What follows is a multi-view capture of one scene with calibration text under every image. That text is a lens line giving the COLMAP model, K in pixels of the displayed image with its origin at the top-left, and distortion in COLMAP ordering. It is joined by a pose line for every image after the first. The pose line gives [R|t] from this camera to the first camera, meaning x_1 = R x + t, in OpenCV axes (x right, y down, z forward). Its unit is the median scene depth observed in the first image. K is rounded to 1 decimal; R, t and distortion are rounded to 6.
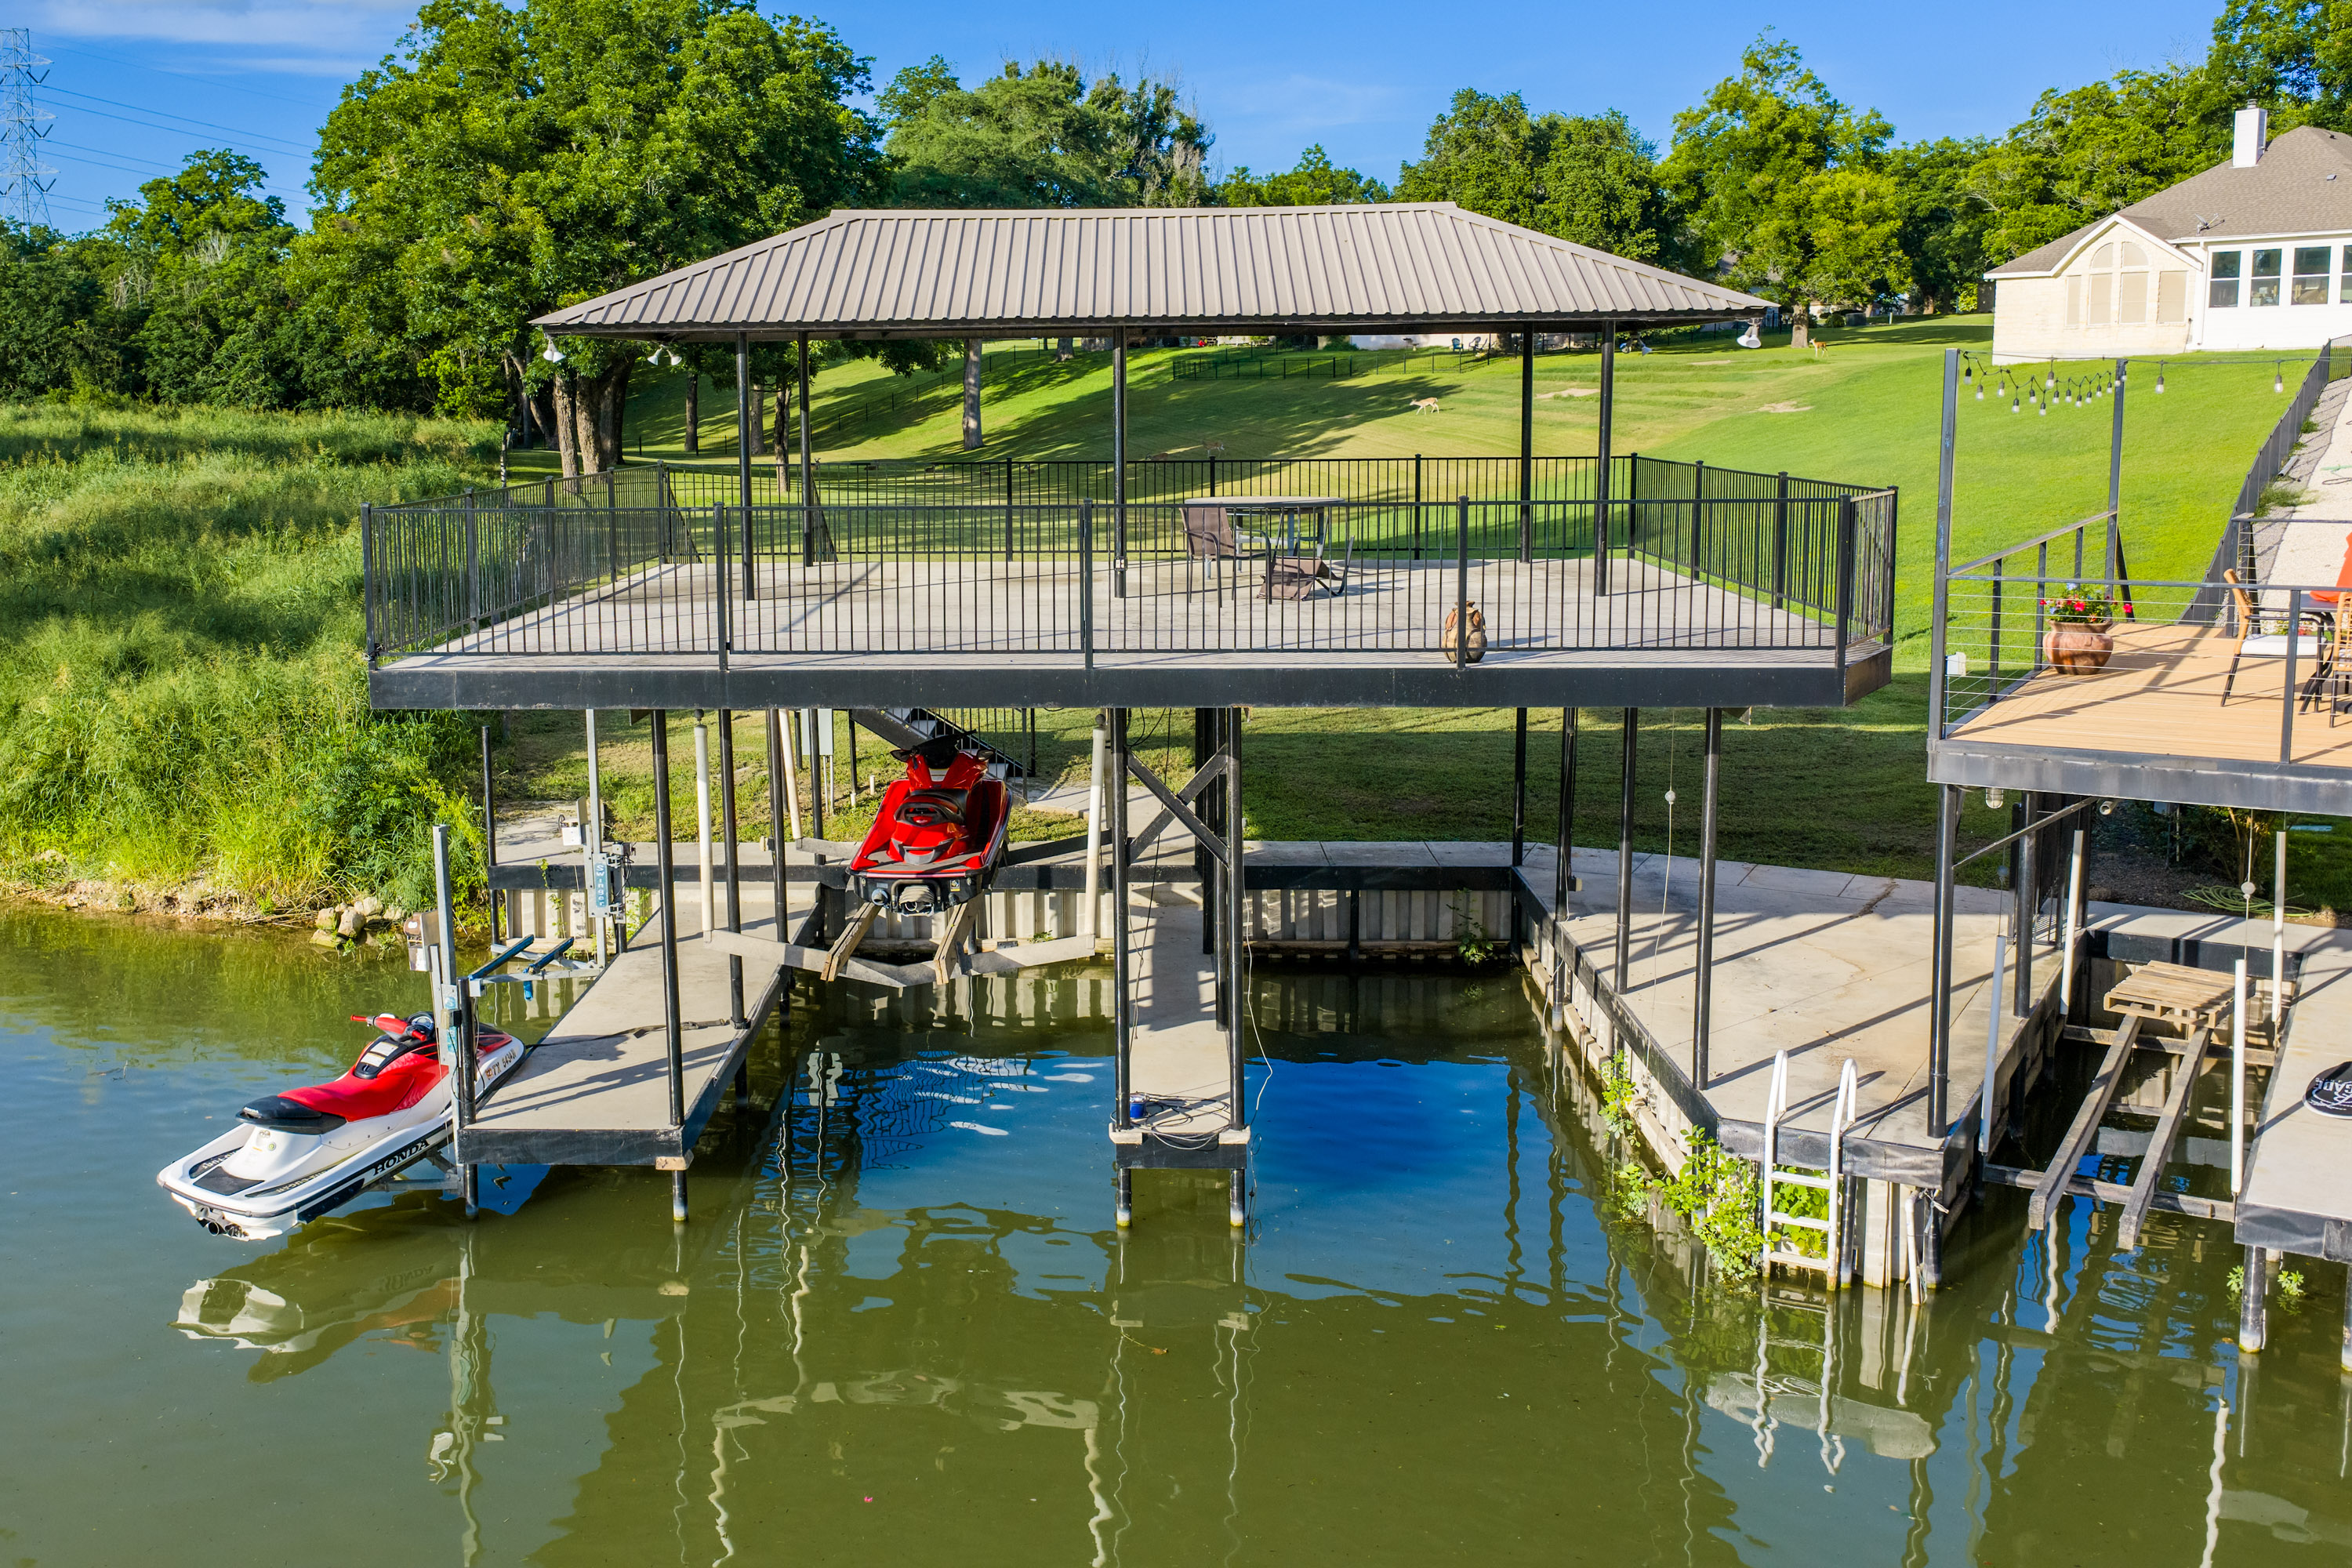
lens RADIAL K [[1925.8, 0, 1177.8], [0, 1925.8, 789.1], [0, 0, 1]] dist [0.016852, -0.036771]
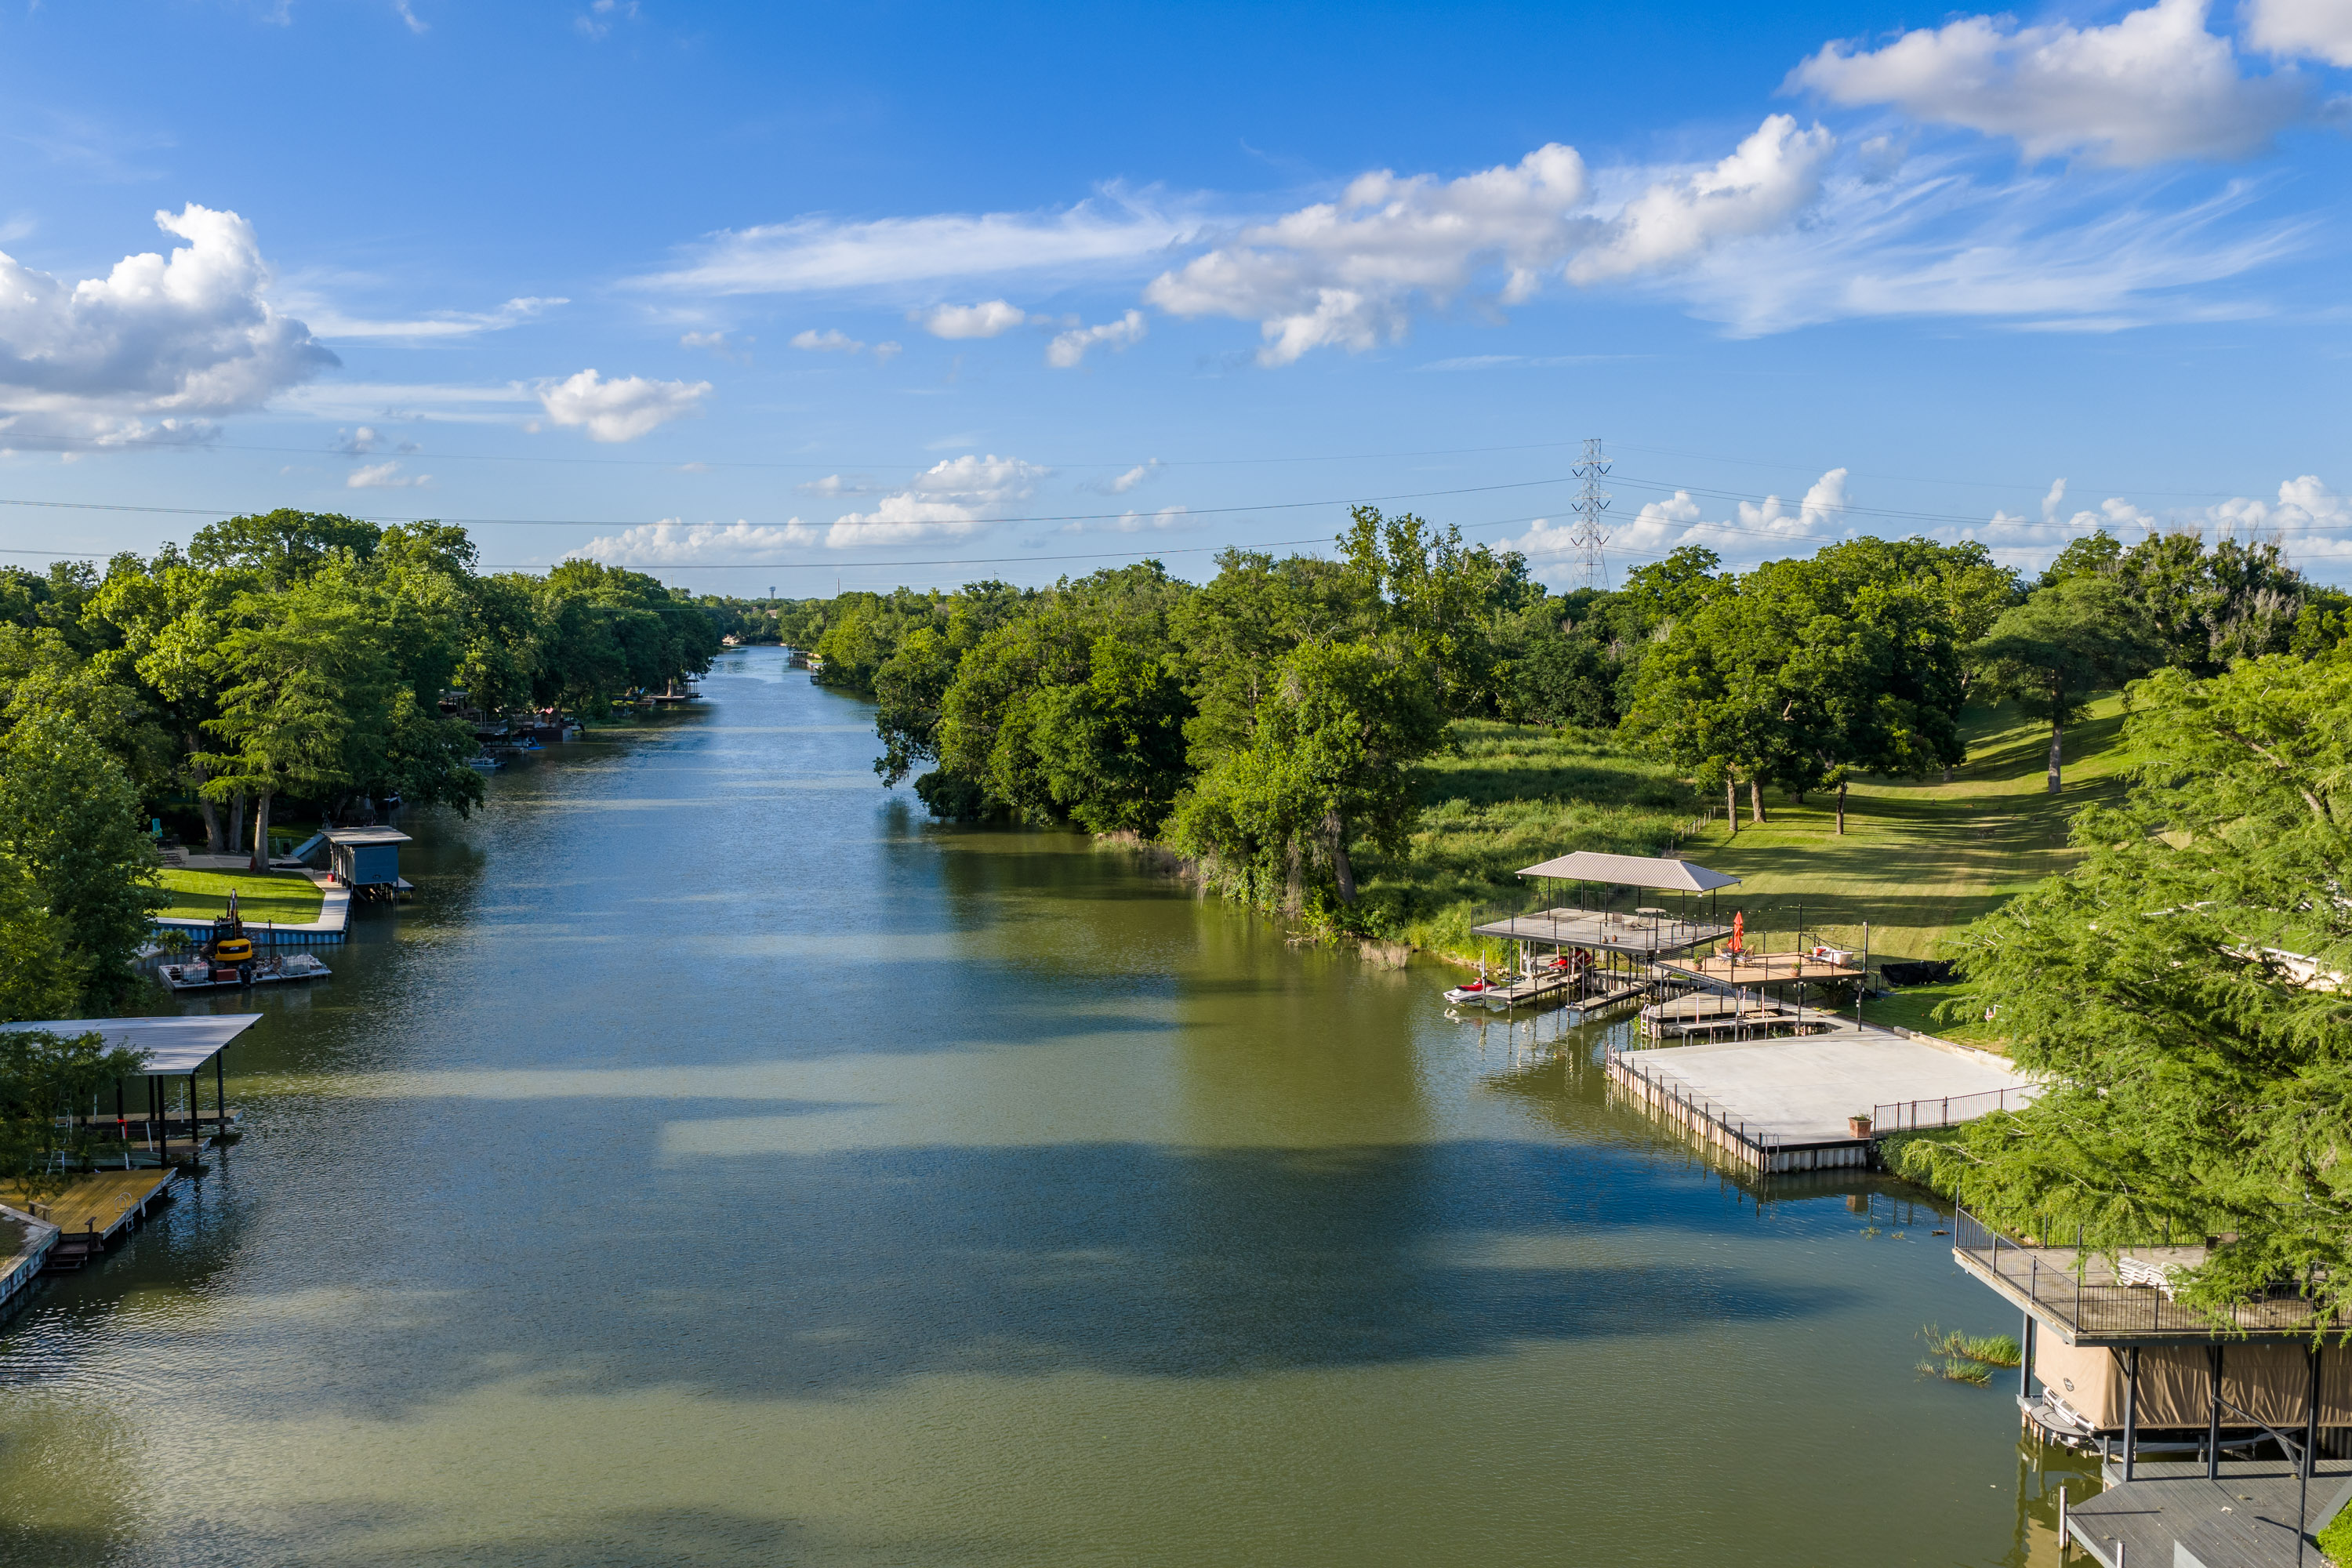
lens RADIAL K [[1925.8, 0, 1176.3], [0, 1925.8, 798.5], [0, 0, 1]] dist [0.016852, -0.036771]
pose [[0.730752, 0.061752, -0.679844, 0.303223], [-0.138214, 0.988658, -0.058762, 0.004837], [0.668504, 0.136904, 0.730999, -0.422736]]
